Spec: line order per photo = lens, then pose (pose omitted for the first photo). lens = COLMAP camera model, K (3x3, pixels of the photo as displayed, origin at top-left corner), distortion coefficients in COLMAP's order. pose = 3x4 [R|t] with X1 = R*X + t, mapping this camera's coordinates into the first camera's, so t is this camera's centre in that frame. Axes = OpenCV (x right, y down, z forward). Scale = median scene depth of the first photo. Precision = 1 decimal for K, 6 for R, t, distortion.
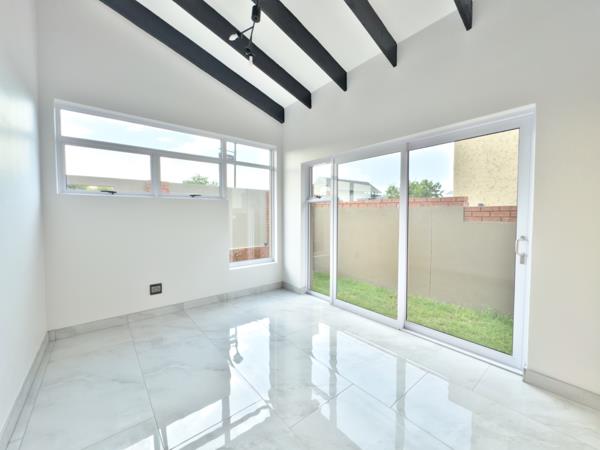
lens RADIAL K [[242.5, 0, 300.3], [0, 242.5, 225.0], [0, 0, 1]] dist [-0.003971, -0.000222]
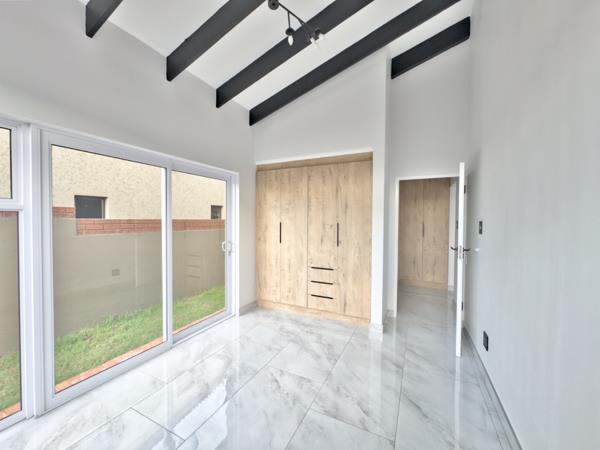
lens RADIAL K [[242.5, 0, 300.3], [0, 242.5, 223.2], [0, 0, 1]] dist [-0.003971, -0.000222]
pose [[-0.395253, -0.022047, 0.918308, -0.773086], [0.028992, 0.998914, 0.036462, -0.111828], [-0.918115, 0.041036, -0.394185, 0.967999]]
